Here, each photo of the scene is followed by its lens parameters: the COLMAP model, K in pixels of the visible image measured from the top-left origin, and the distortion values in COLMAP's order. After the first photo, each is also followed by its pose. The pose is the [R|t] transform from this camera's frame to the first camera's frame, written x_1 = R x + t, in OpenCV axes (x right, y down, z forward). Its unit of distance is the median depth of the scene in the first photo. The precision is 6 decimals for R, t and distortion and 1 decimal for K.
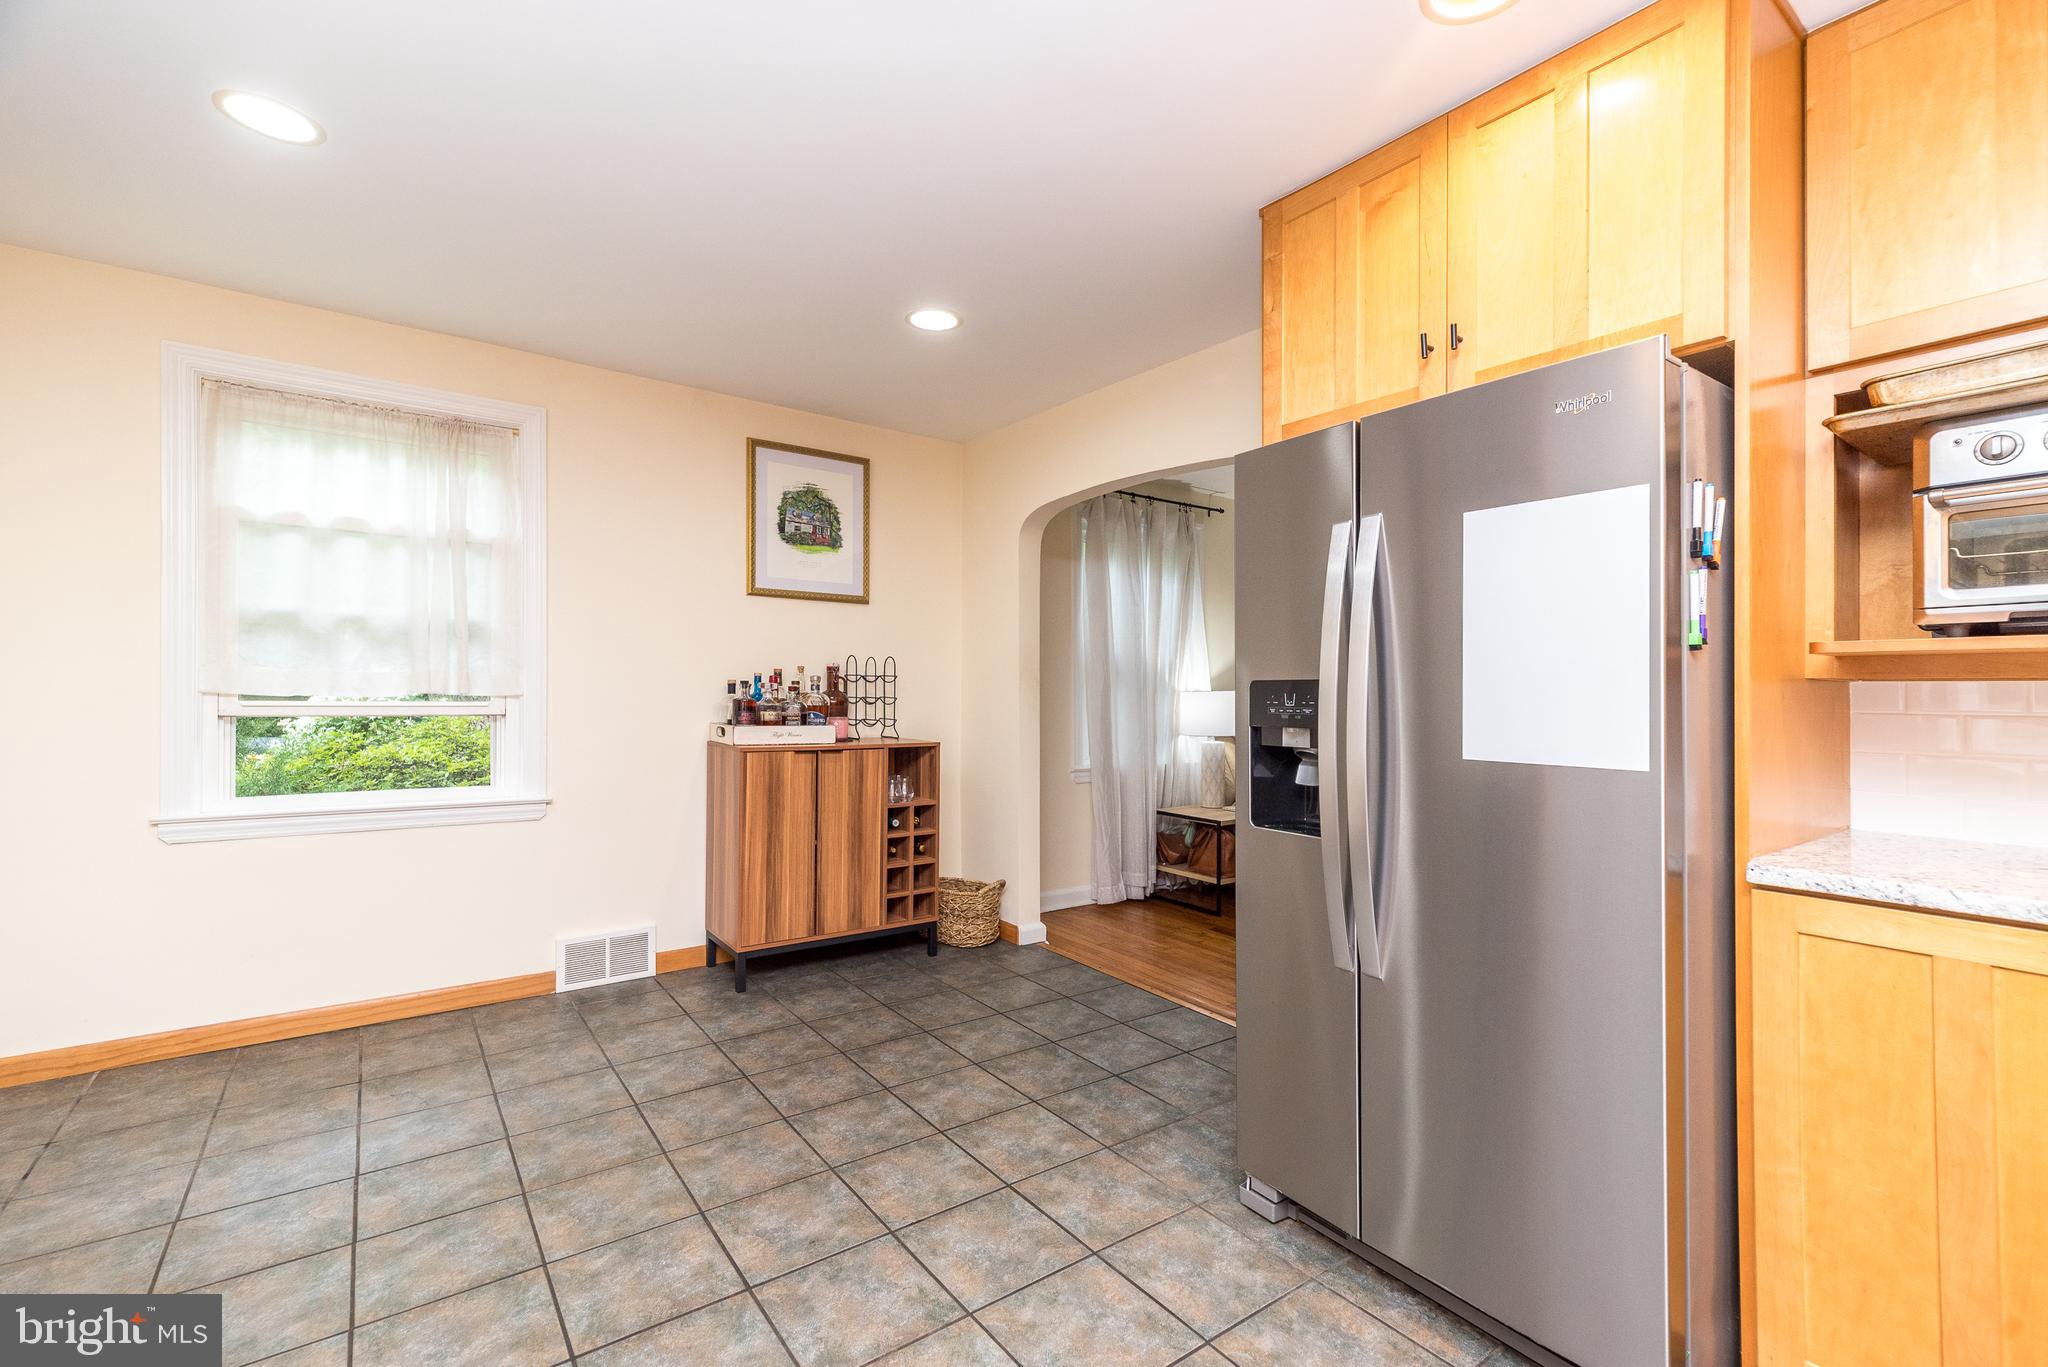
lens RADIAL K [[898.8, 0, 1026.0], [0, 898.8, 688.3], [0, 0, 1]] dist [0.006767, 0.000476]
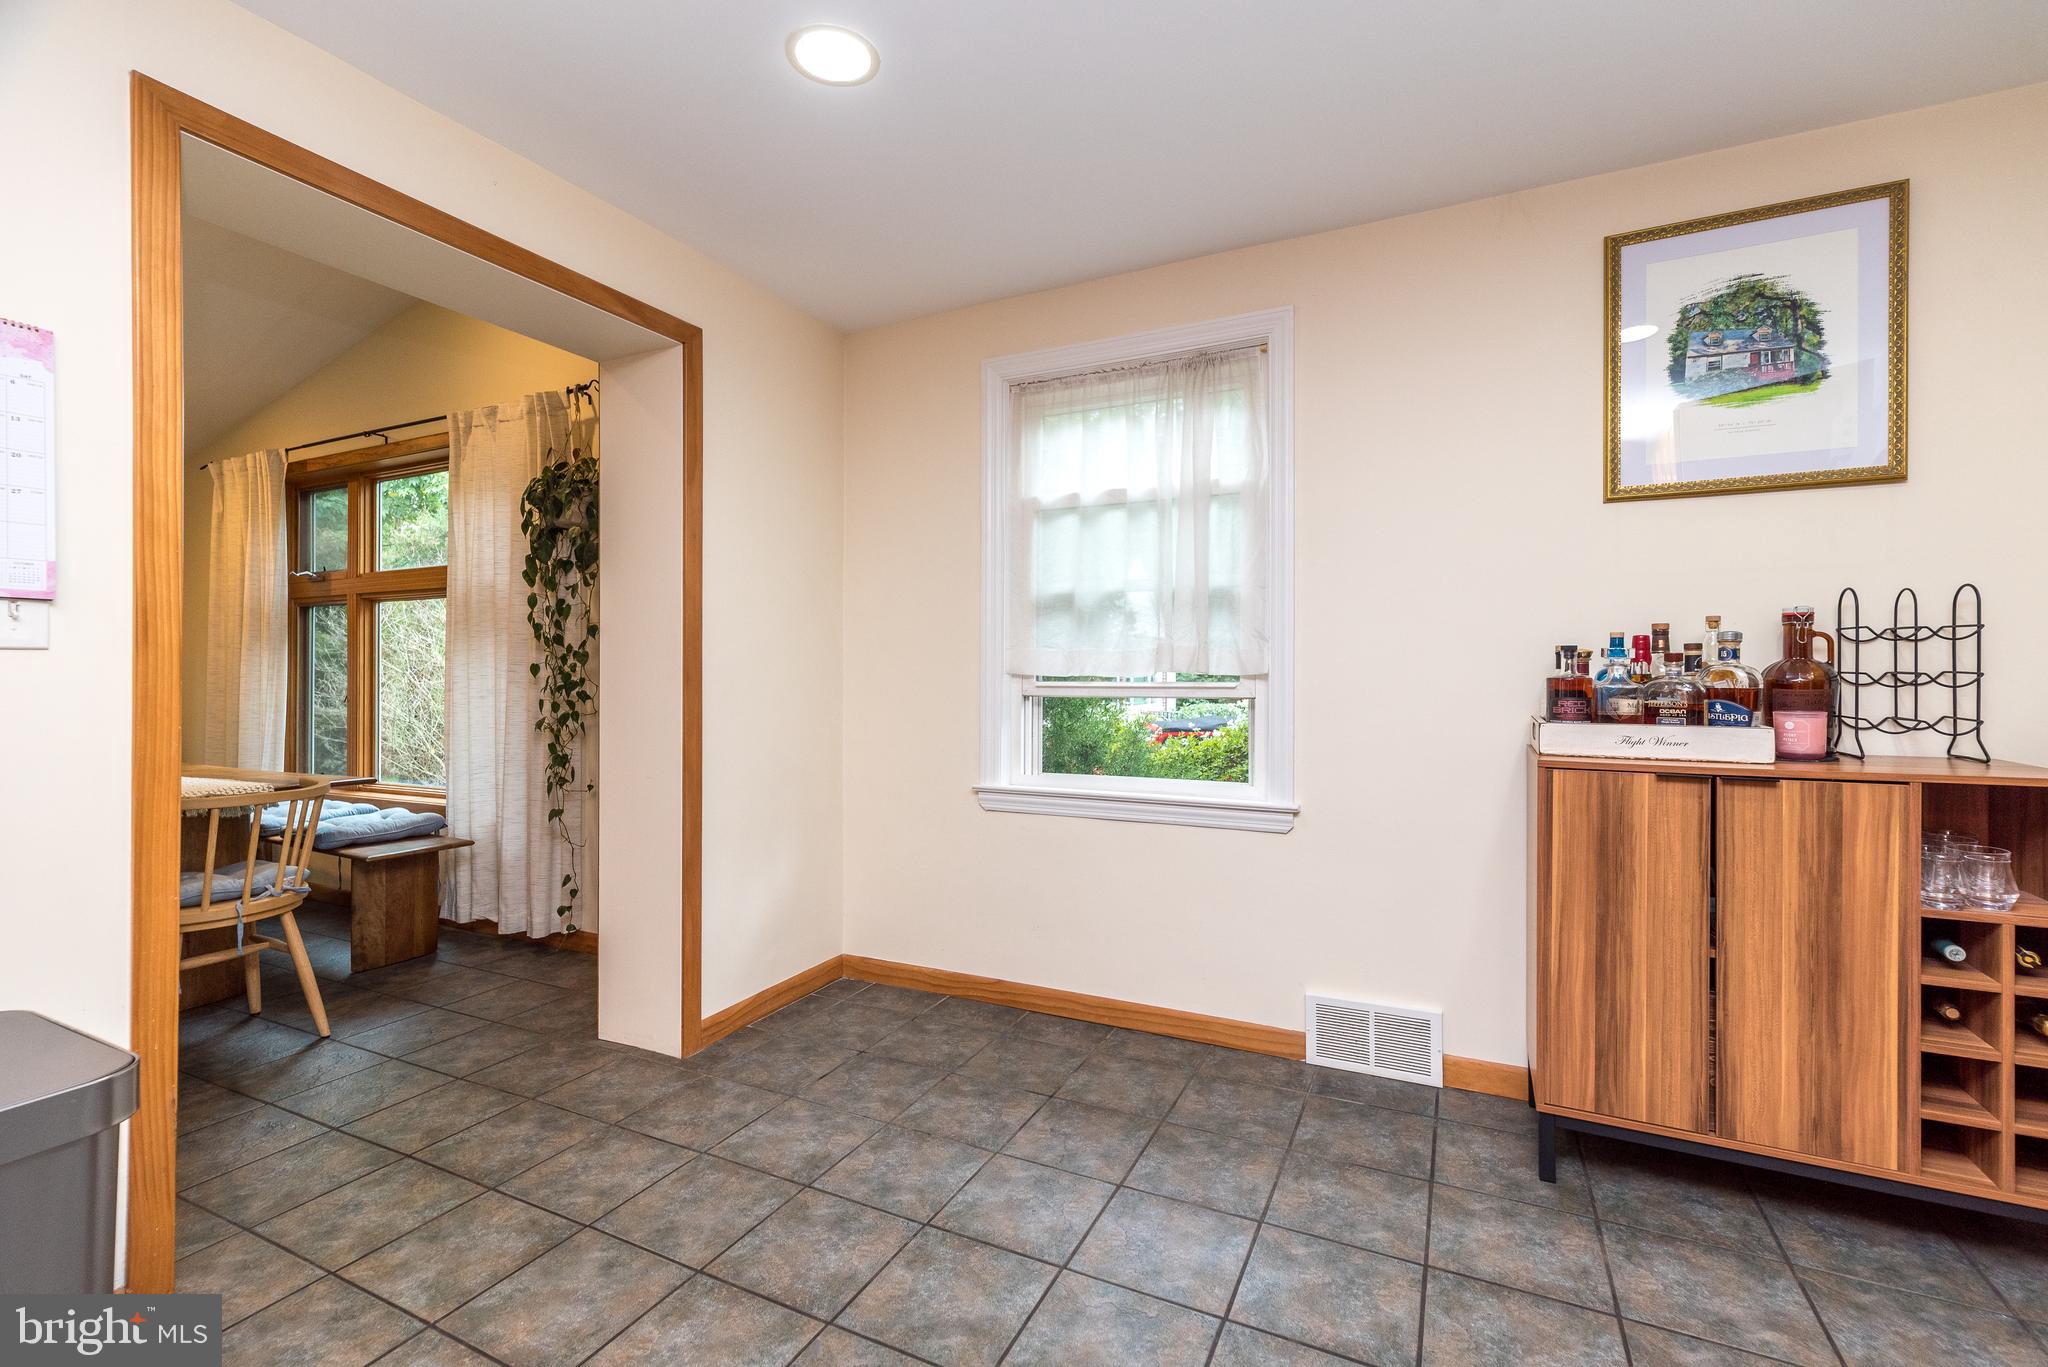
lens RADIAL K [[898.8, 0, 1018.7], [0, 898.8, 681.2], [0, 0, 1]] dist [0.006767, 0.000476]
pose [[0.461212, -0.003175, -0.887284, 0.044173], [0.010595, 0.999942, 0.001929, 0.009912], [0.887227, -0.010291, 0.461219, 0.422027]]
